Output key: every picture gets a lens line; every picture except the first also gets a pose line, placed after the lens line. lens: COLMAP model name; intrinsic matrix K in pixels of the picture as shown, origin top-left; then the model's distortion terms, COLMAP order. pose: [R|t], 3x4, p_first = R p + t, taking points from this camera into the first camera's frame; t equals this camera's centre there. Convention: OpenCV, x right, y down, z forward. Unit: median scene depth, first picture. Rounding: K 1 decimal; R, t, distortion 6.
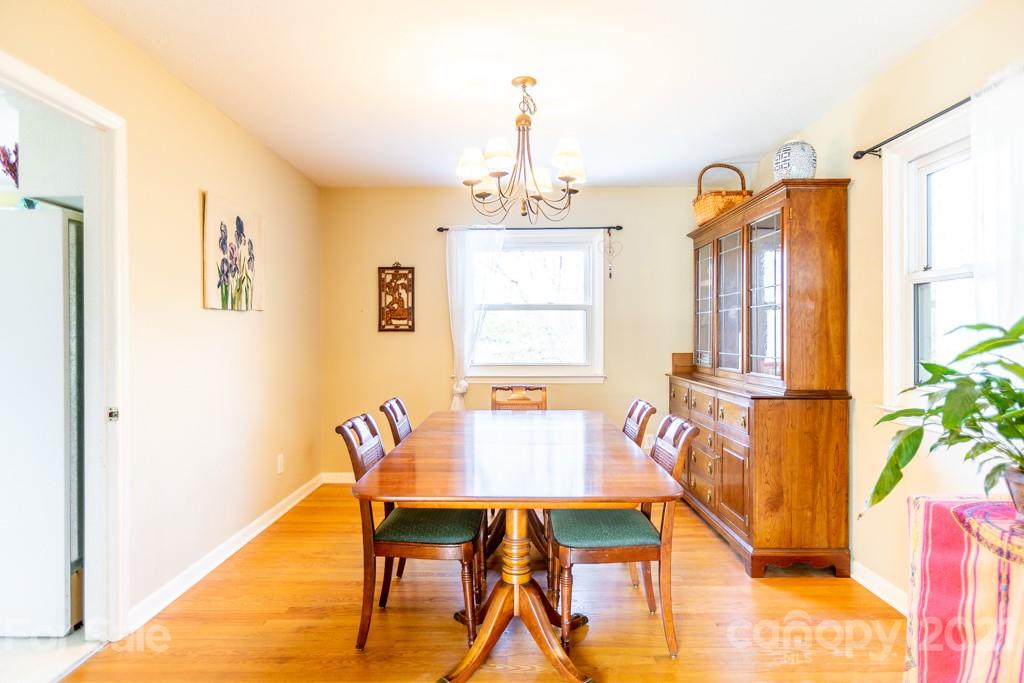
lens RADIAL K [[627.4, 0, 514.3], [0, 627.4, 340.4], [0, 0, 1]] dist [0.001777, 0.003847]
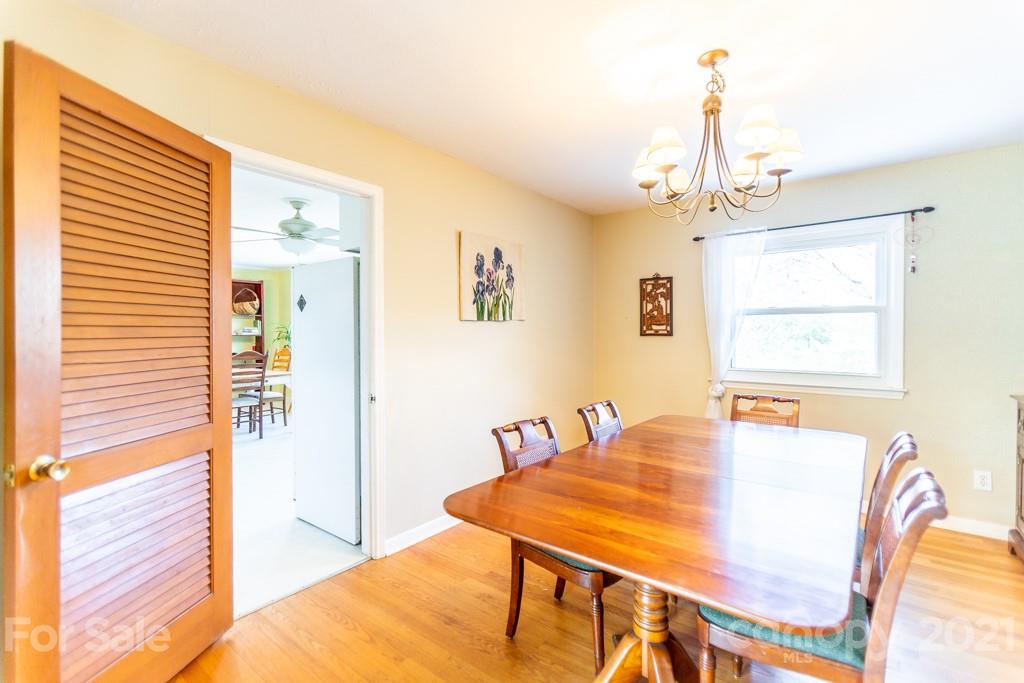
lens RADIAL K [[467.6, 0, 507.4], [0, 467.6, 336.5], [0, 0, 1]] dist [-0.002340, 0.002579]
pose [[0.776059, 0.008537, -0.630603, 0.130274], [-0.008394, 0.999960, 0.003207, -0.013581], [0.630605, 0.002805, 0.776099, 0.194401]]
